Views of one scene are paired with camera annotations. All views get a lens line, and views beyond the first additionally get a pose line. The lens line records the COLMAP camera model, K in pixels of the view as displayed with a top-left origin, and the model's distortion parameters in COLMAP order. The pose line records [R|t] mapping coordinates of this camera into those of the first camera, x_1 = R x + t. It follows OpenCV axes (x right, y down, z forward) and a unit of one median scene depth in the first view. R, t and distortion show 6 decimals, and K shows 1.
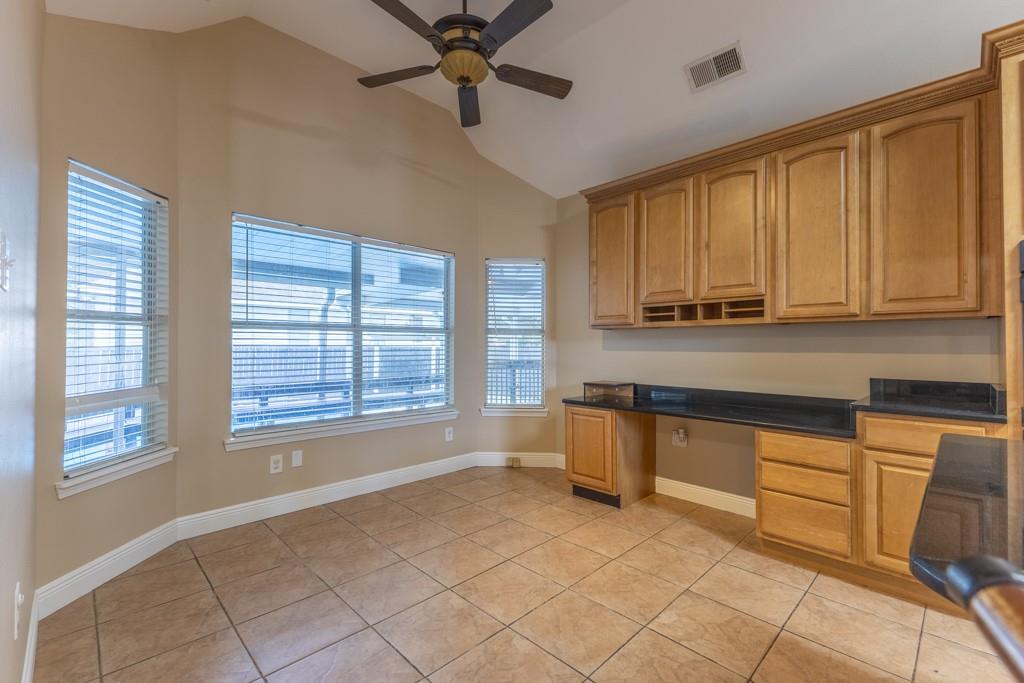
lens RADIAL K [[441.2, 0, 511.6], [0, 441.2, 339.0], [0, 0, 1]] dist [0.013317, -0.004673]
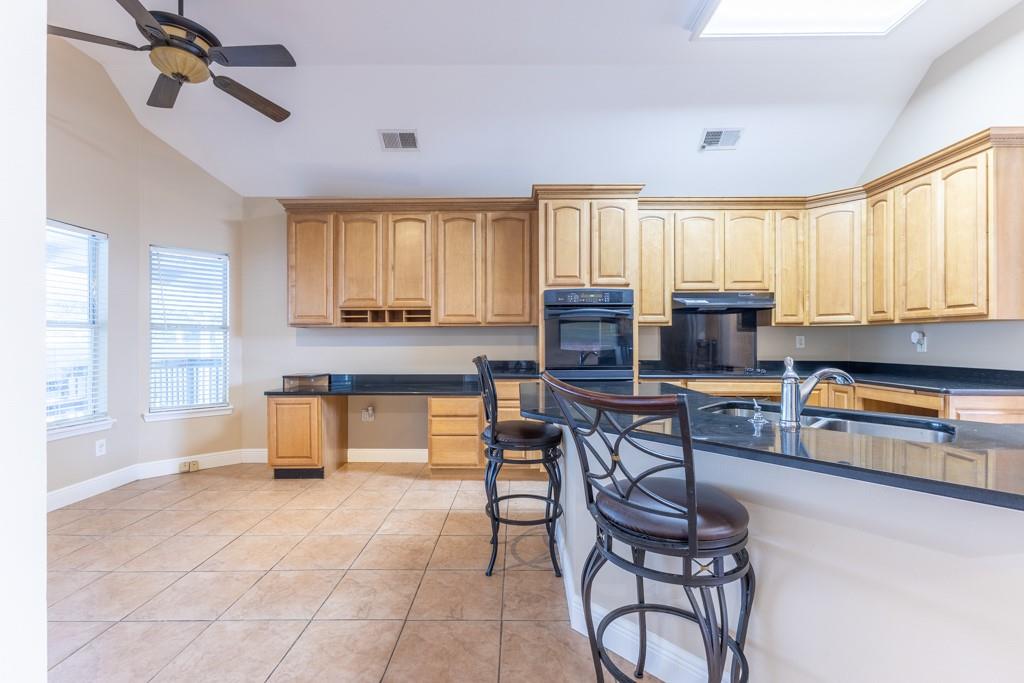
lens RADIAL K [[441.2, 0, 512.1], [0, 441.2, 339.2], [0, 0, 1]] dist [0.013317, -0.004673]
pose [[0.709712, -0.001157, 0.704491, -0.262092], [-0.005655, 0.999957, 0.007340, -0.004036], [-0.704470, -0.009193, 0.709675, -0.225484]]
